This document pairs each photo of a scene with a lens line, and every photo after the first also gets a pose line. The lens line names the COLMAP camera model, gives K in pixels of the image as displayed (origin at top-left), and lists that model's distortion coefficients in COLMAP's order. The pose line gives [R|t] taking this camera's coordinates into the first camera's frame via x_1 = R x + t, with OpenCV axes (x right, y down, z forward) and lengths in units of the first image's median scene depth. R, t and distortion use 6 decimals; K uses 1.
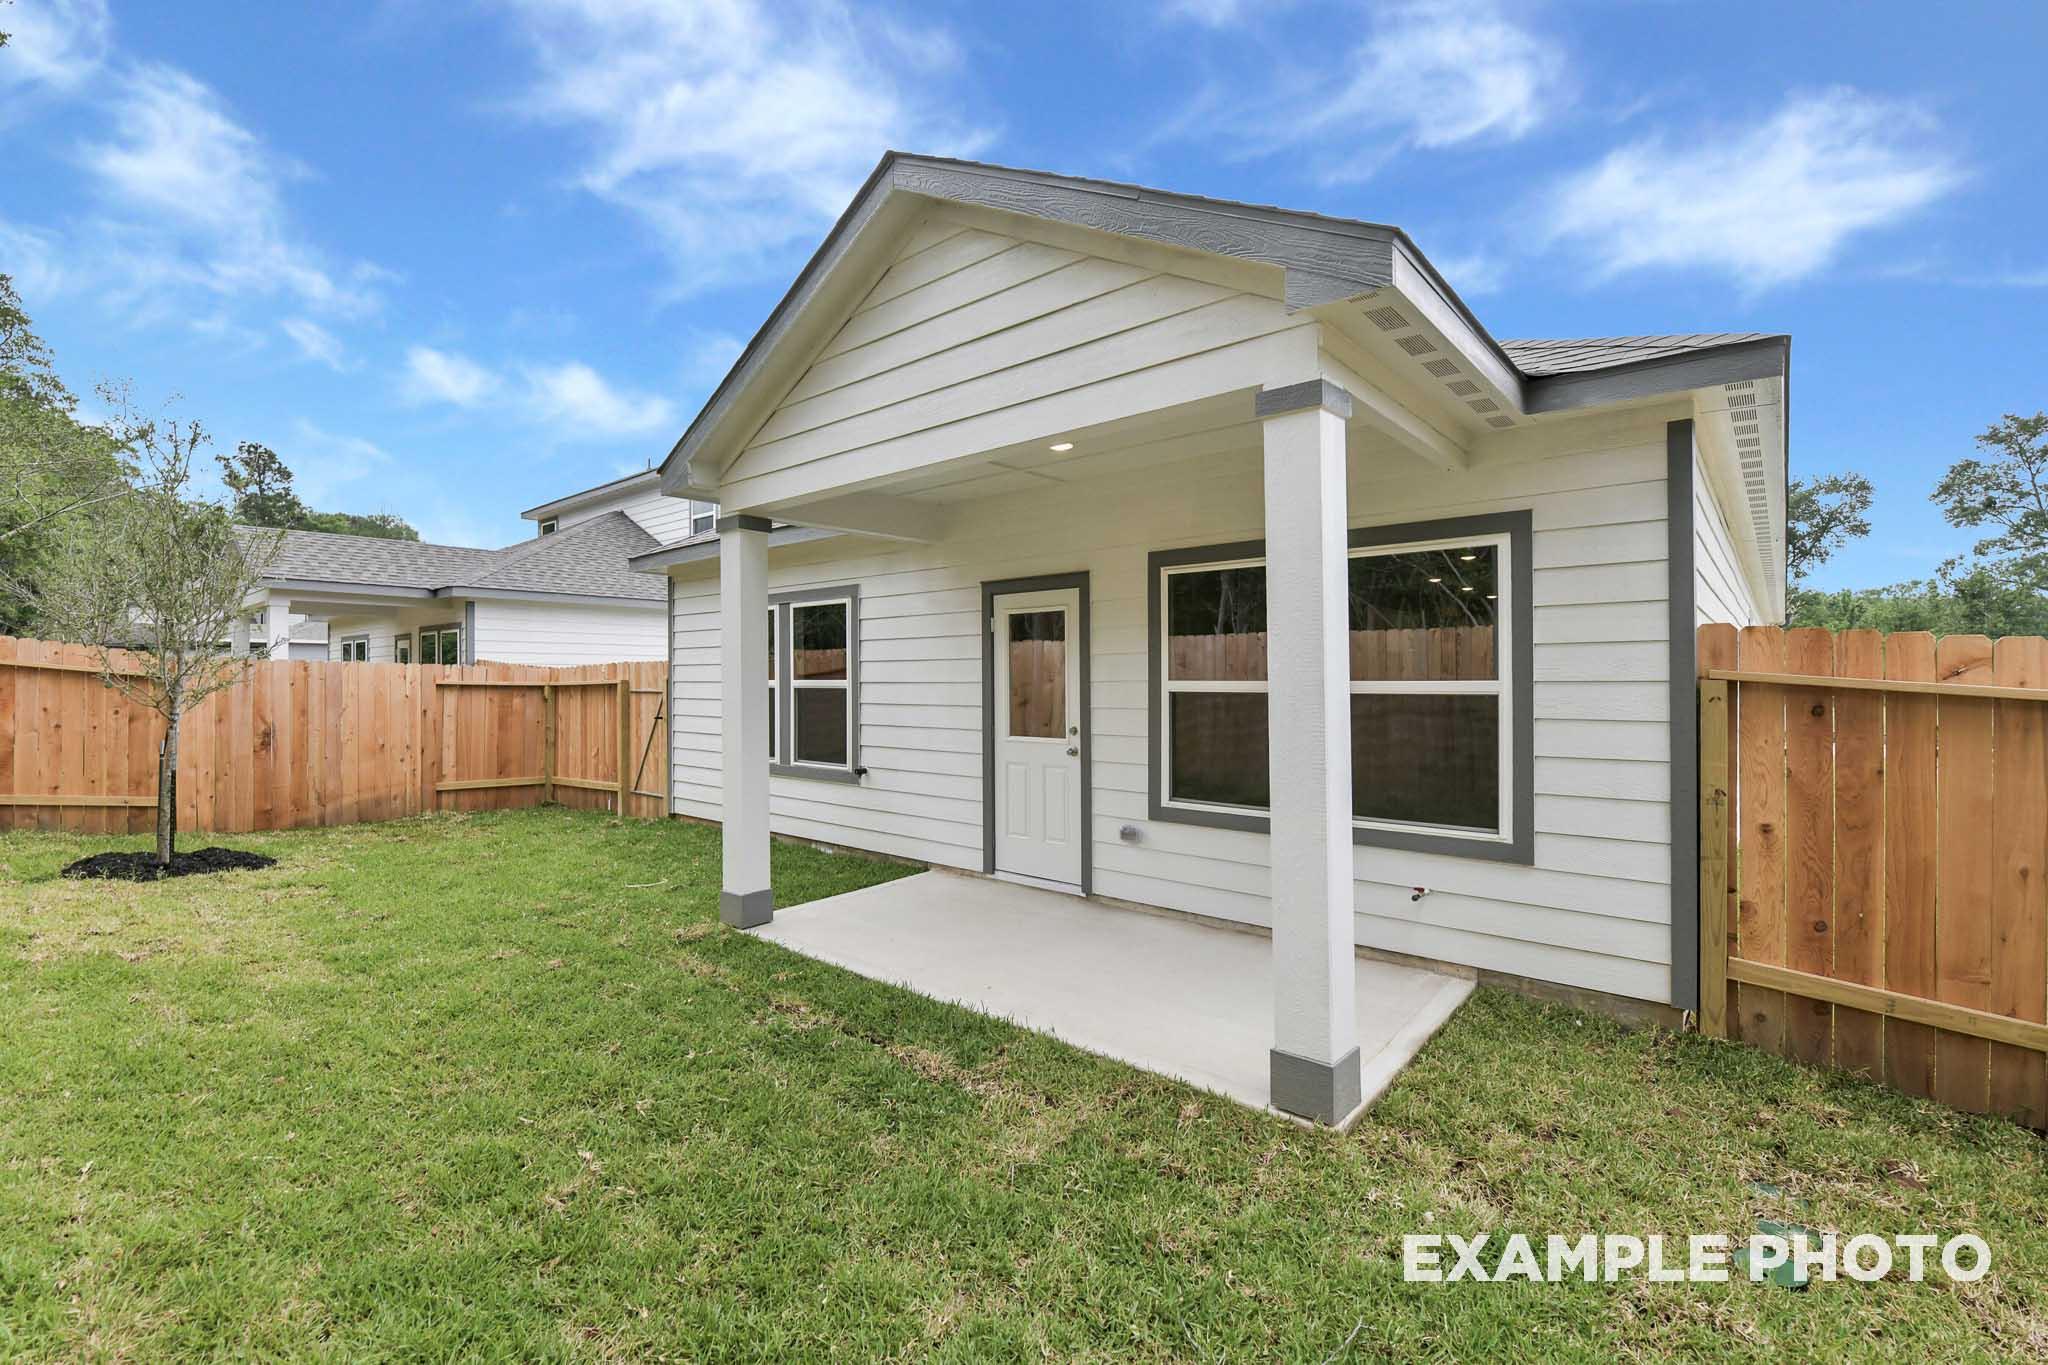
lens RADIAL K [[897.4, 0, 1023.6], [0, 897.4, 679.1], [0, 0, 1]] dist [0.000161, 0.000053]
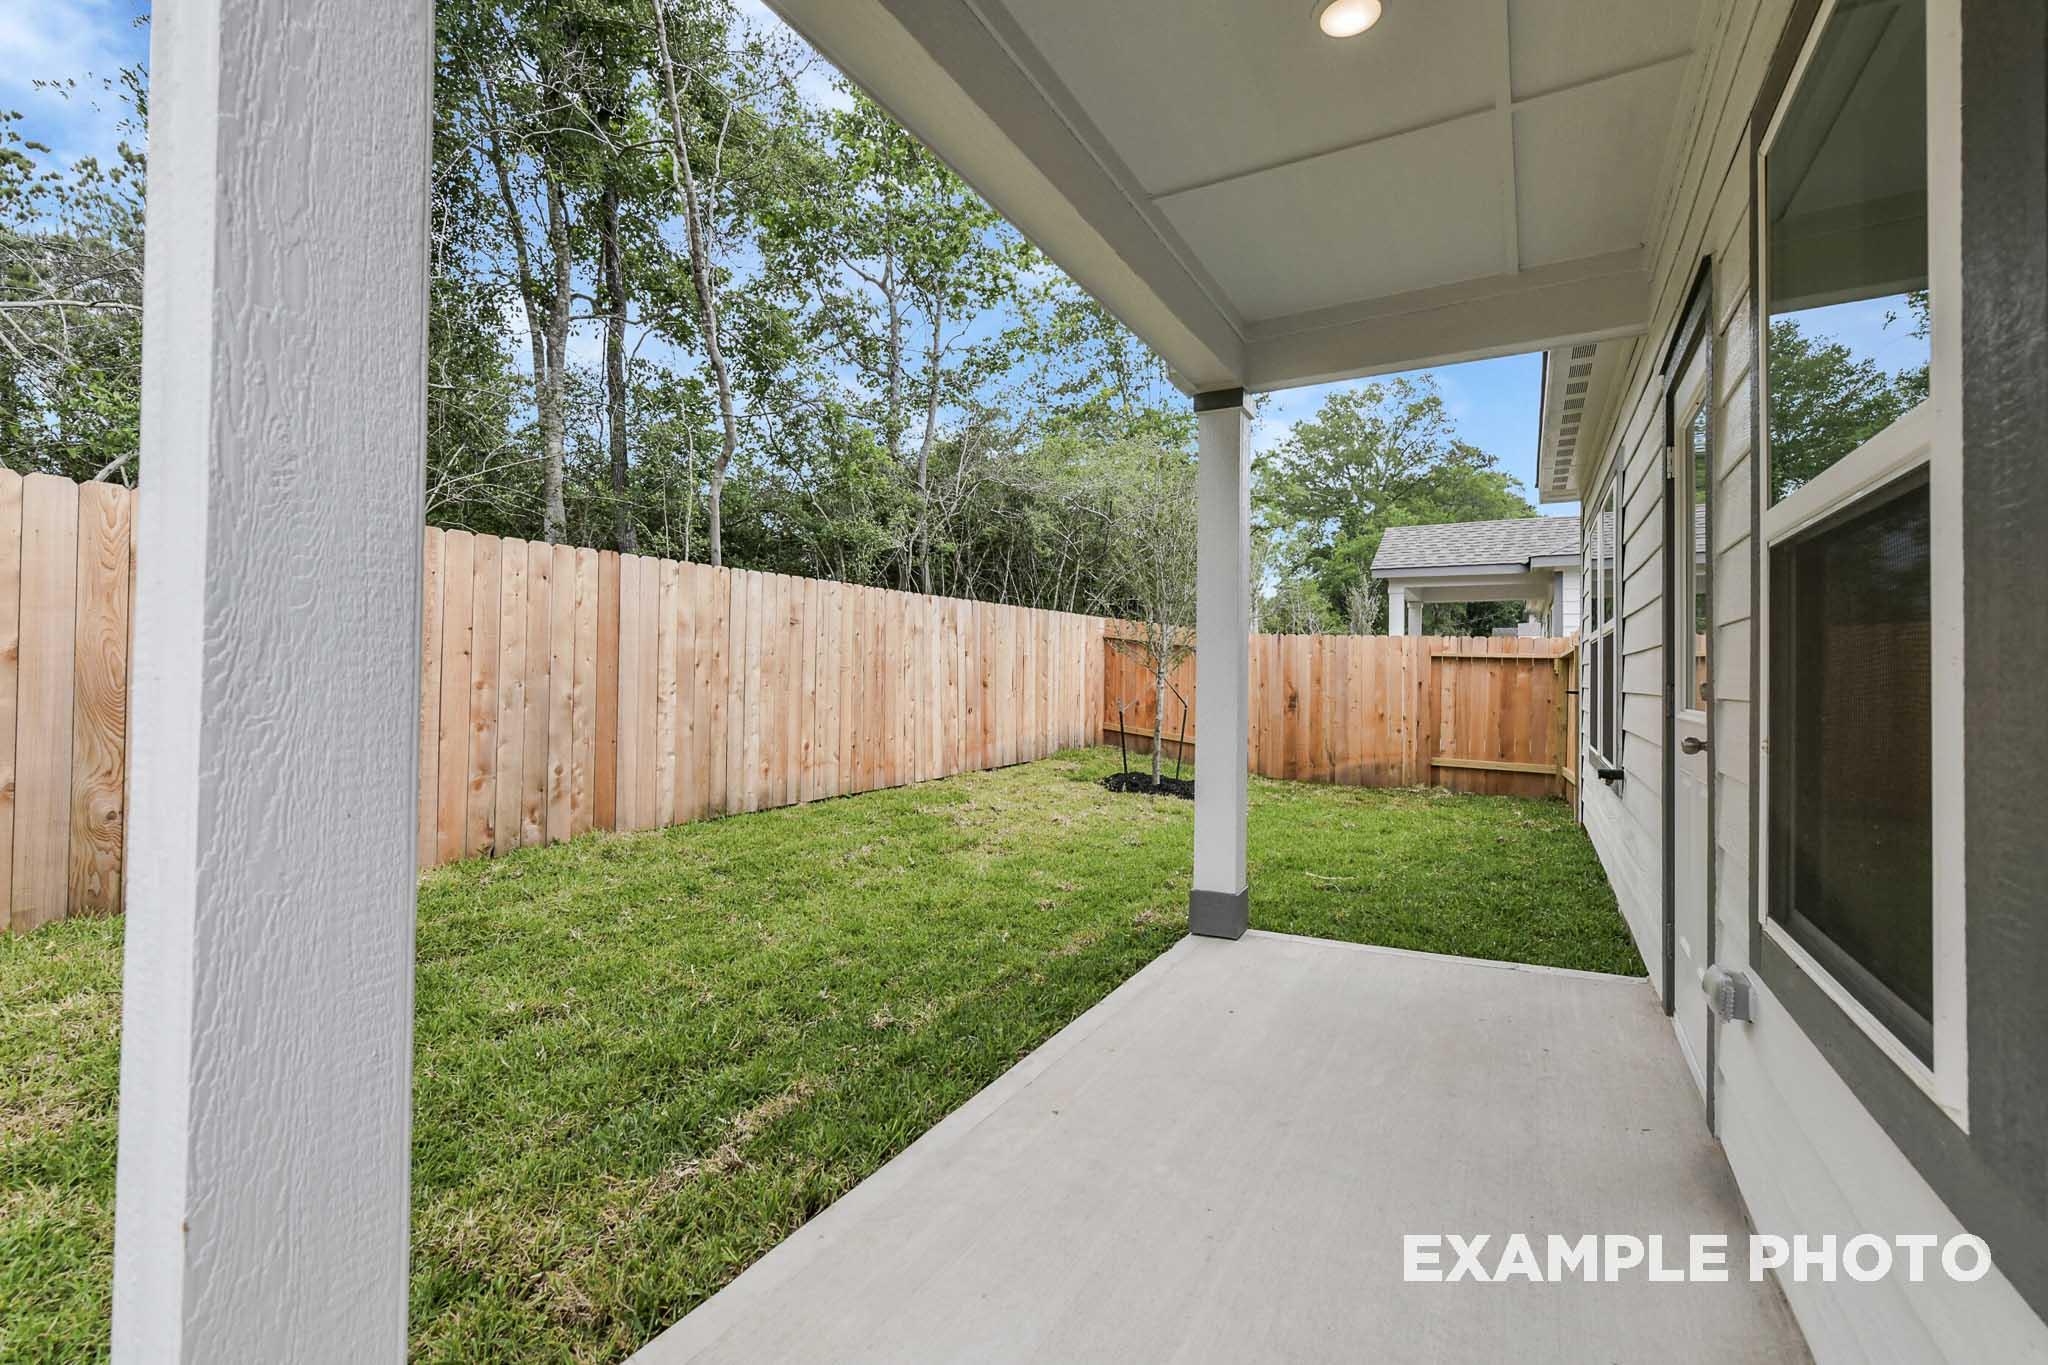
lens RADIAL K [[897.4, 0, 1024.8], [0, 897.4, 675.2], [0, 0, 1]] dist [0.000161, 0.000053]
pose [[0.198024, 0.000647, -0.980197, 0.218071], [-0.010901, 0.999939, -0.001542, 0.033283], [0.980137, 0.010990, 0.198019, 0.380540]]
